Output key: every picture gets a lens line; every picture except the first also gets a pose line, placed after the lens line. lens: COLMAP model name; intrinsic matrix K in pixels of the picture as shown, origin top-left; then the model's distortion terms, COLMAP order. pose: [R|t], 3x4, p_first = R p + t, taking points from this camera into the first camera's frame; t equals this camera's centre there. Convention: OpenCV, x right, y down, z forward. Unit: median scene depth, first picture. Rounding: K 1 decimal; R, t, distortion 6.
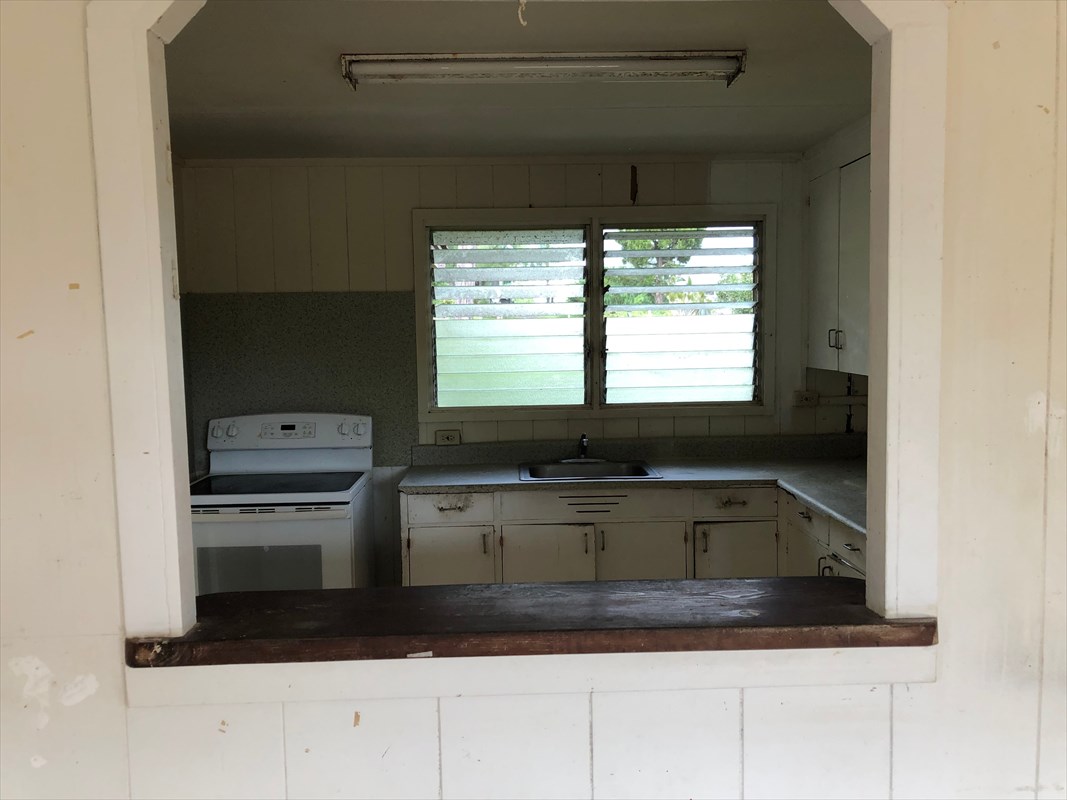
lens RADIAL K [[914.0, 0, 532.2], [0, 914.0, 396.7], [0, 0, 1]] dist [0.014014, -0.004583]
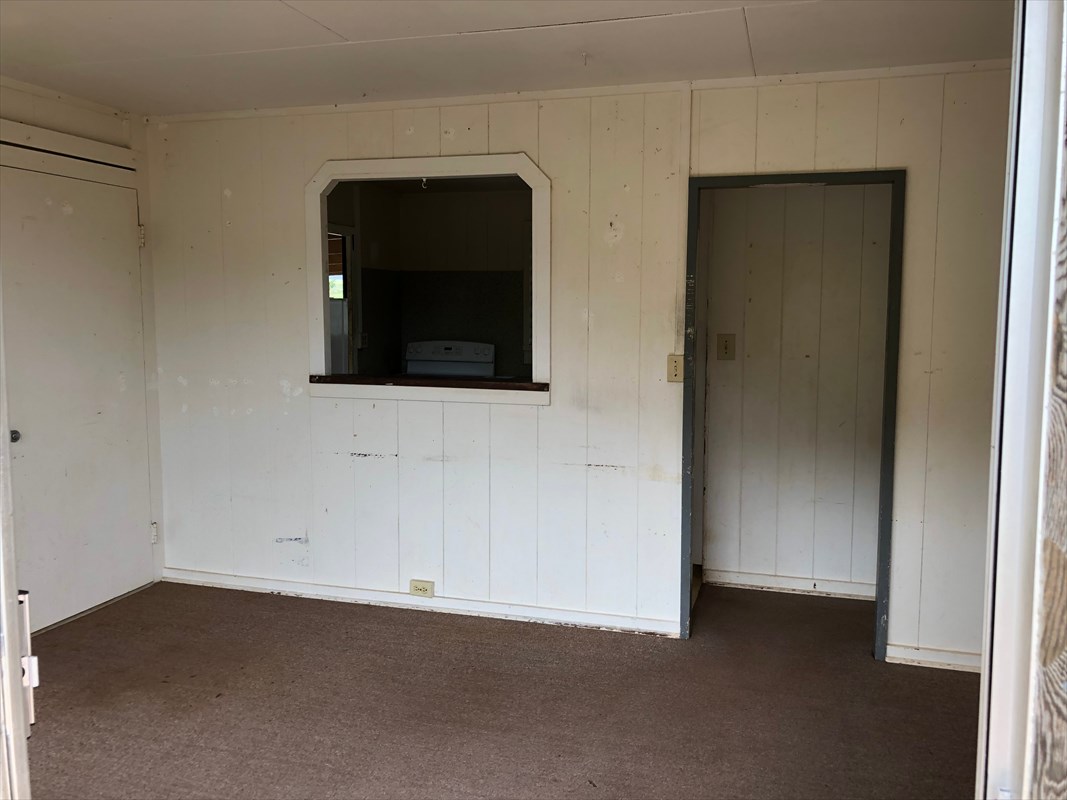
lens RADIAL K [[914.0, 0, 534.3], [0, 914.0, 400.4], [0, 0, 1]] dist [0.014014, -0.004583]
pose [[0.949313, 0.055205, -0.309447, 1.318070], [-0.047053, 0.998322, 0.033752, 0.199146], [0.310791, -0.017481, 0.950317, -1.840068]]
